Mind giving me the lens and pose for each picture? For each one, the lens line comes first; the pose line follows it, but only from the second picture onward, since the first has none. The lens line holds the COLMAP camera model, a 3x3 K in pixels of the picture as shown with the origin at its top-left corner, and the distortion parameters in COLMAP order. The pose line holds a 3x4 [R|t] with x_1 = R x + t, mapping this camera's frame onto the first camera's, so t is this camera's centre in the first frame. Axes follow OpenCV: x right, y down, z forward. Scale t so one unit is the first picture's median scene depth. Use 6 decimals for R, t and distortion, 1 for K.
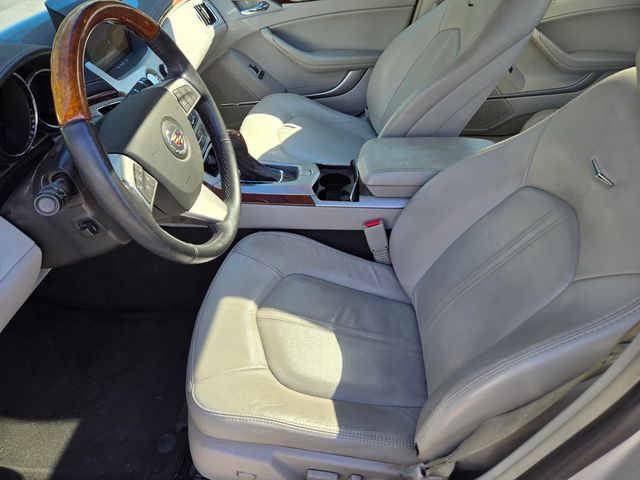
lens RADIAL K [[443.2, 0, 320.0], [0, 443.2, 240.0], [0, 0, 1]] dist [0.051105, -0.004696]
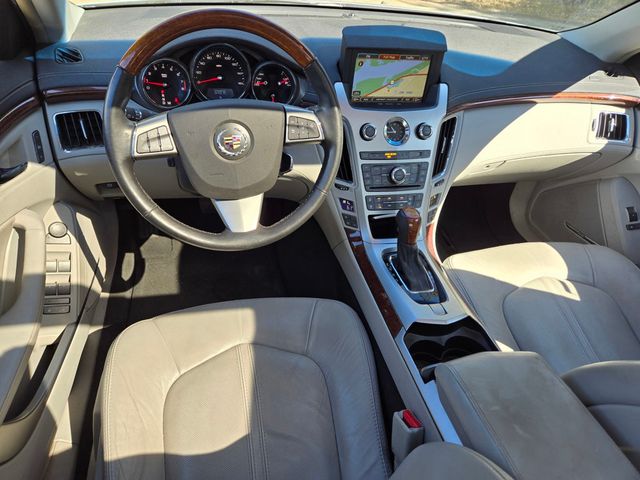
lens RADIAL K [[443.2, 0, 320.0], [0, 443.2, 240.0], [0, 0, 1]] dist [0.051105, -0.004696]
pose [[0.299113, 0.594036, -0.746761, 0.423777], [-0.690213, 0.675072, 0.260546, -0.301806], [0.658891, 0.437492, 0.611935, 0.359530]]
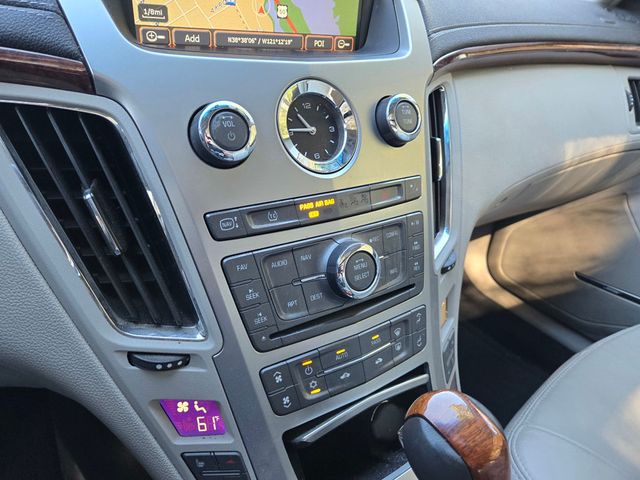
lens RADIAL K [[443.2, 0, 320.0], [0, 443.2, 240.0], [0, 0, 1]] dist [0.051105, -0.004696]
pose [[0.609747, 0.416637, -0.674257, -0.127300], [-0.577113, 0.816480, -0.017378, -0.263239], [0.543277, 0.399718, 0.738292, 0.748687]]
